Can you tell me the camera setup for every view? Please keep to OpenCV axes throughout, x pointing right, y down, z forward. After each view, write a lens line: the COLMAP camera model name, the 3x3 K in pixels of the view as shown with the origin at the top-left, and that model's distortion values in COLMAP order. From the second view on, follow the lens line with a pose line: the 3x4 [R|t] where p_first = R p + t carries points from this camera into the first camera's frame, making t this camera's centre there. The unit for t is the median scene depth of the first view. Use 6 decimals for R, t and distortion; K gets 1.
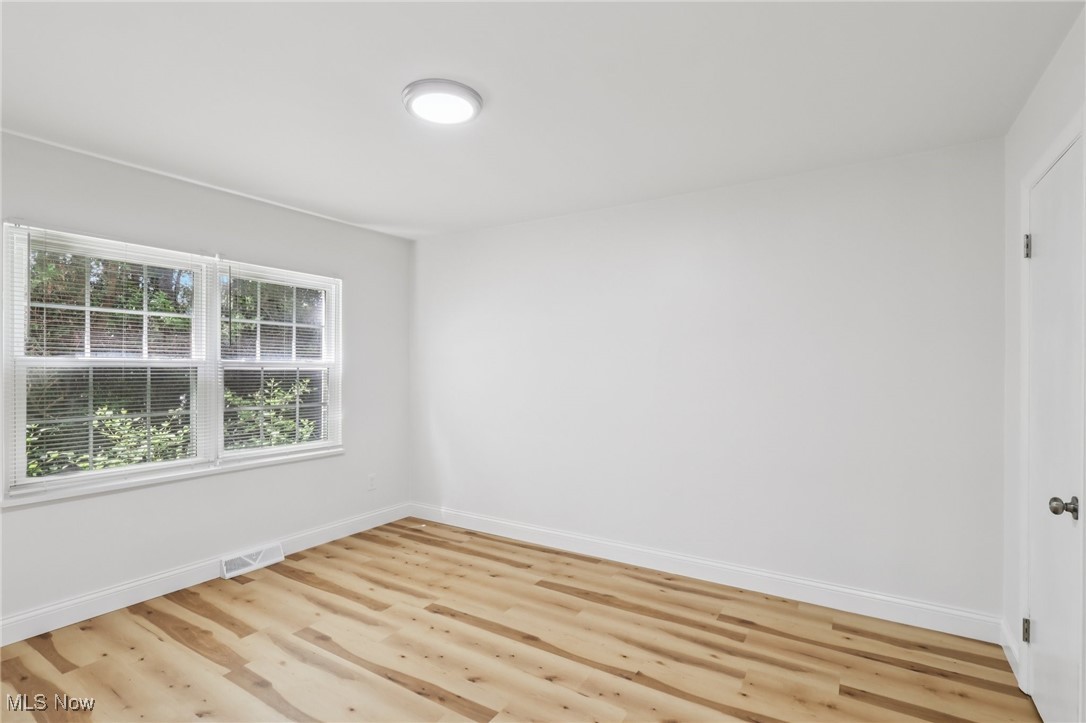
lens RADIAL K [[514.9, 0, 542.4], [0, 514.9, 389.0], [0, 0, 1]] dist [0.020913, 0.000164]
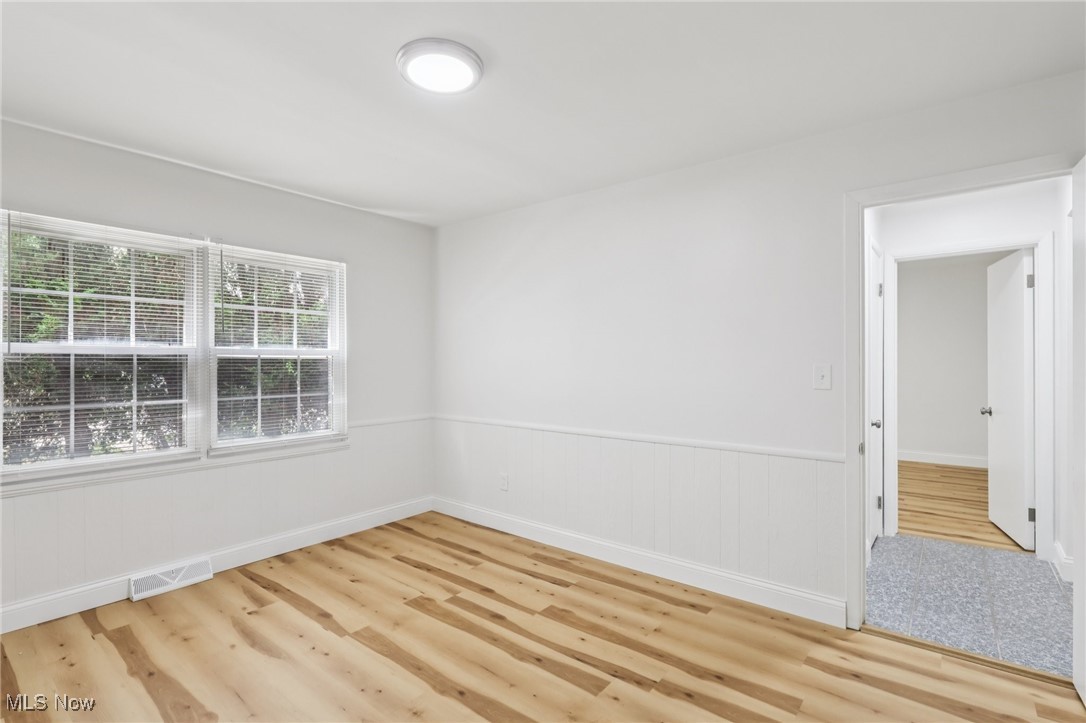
lens RADIAL K [[507.8, 0, 543.0], [0, 507.8, 361.5], [0, 0, 1]] dist [-0.001016, 0.001413]
pose [[0.994386, 0.004147, -0.105728, 0.090610], [-0.007564, 0.999461, -0.031932, -0.004722], [0.105538, 0.032553, 0.993882, 0.137805]]
